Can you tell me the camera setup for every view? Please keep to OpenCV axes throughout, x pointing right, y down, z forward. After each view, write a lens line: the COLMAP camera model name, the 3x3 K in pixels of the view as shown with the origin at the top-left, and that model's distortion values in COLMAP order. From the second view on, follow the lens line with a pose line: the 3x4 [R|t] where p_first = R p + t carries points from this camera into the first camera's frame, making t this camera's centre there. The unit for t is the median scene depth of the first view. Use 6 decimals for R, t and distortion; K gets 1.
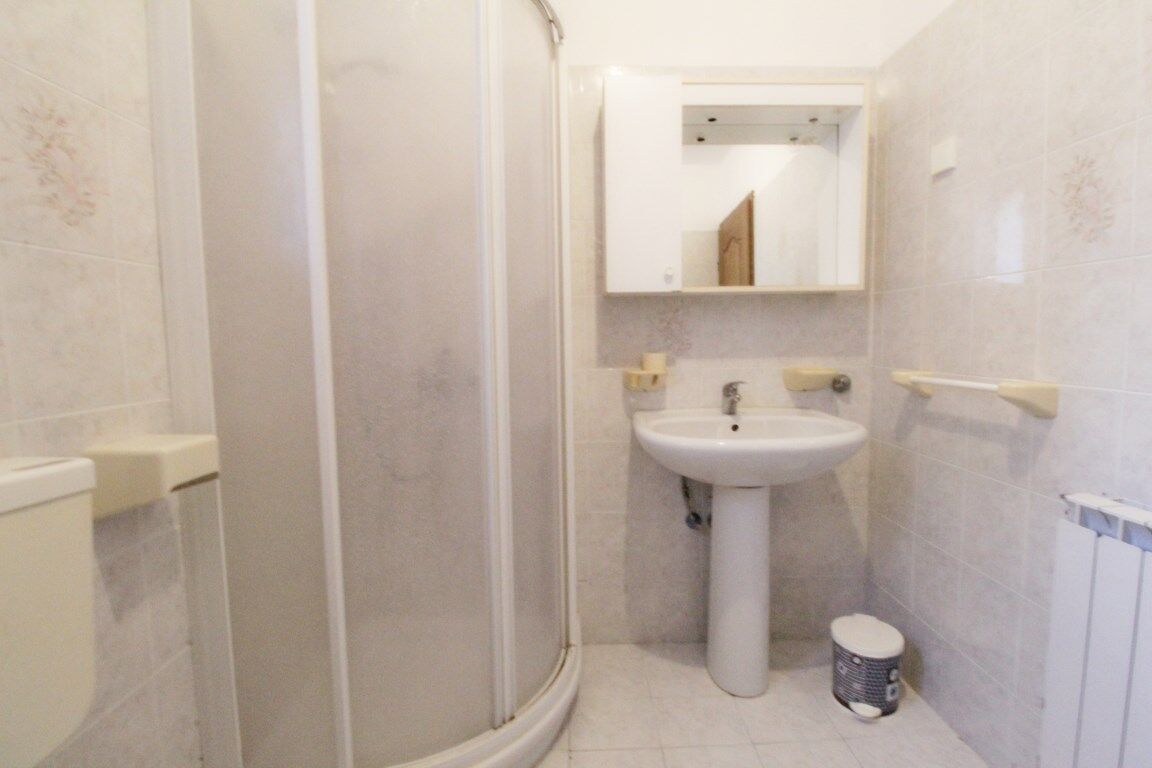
lens RADIAL K [[539.3, 0, 590.1], [0, 539.3, 383.9], [0, 0, 1]] dist [-0.003661, -0.010042]
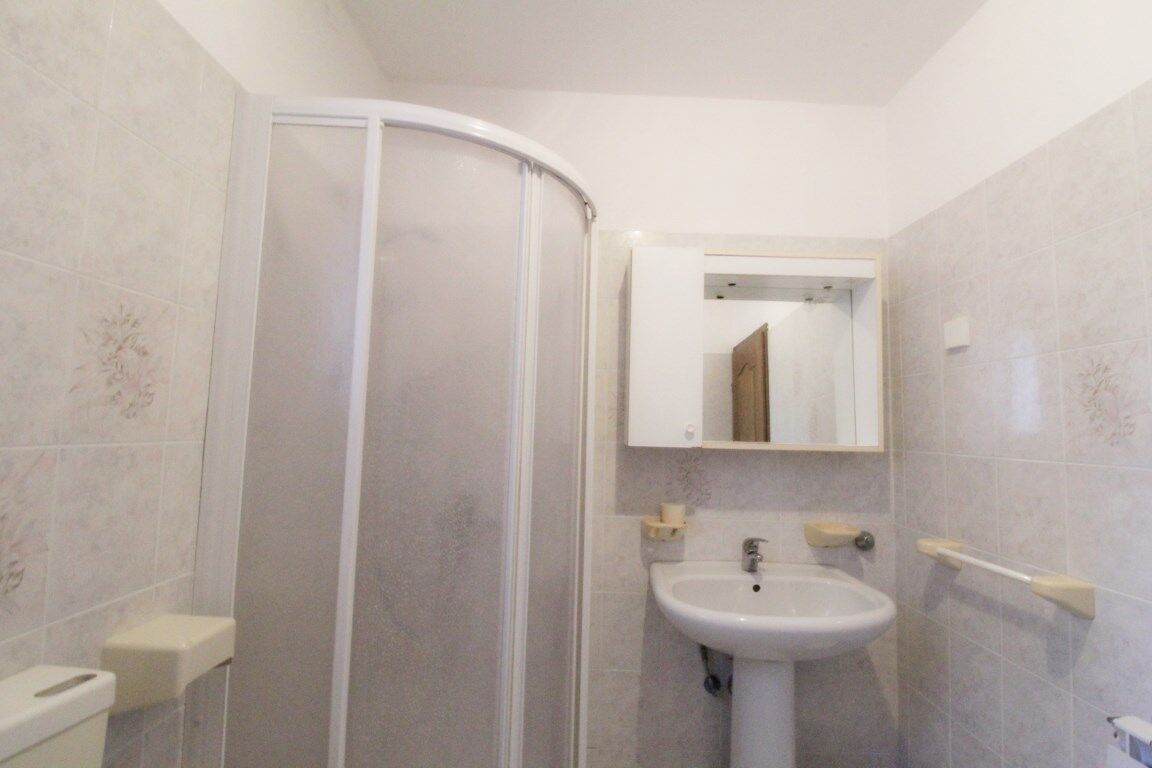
lens RADIAL K [[539.3, 0, 590.4], [0, 539.3, 381.5], [0, 0, 1]] dist [-0.003661, -0.010042]
pose [[0.999127, 0.036715, -0.019924, -0.024079], [-0.039535, 0.985126, -0.167223, -0.113914], [0.013488, 0.167865, 0.985718, -0.020173]]
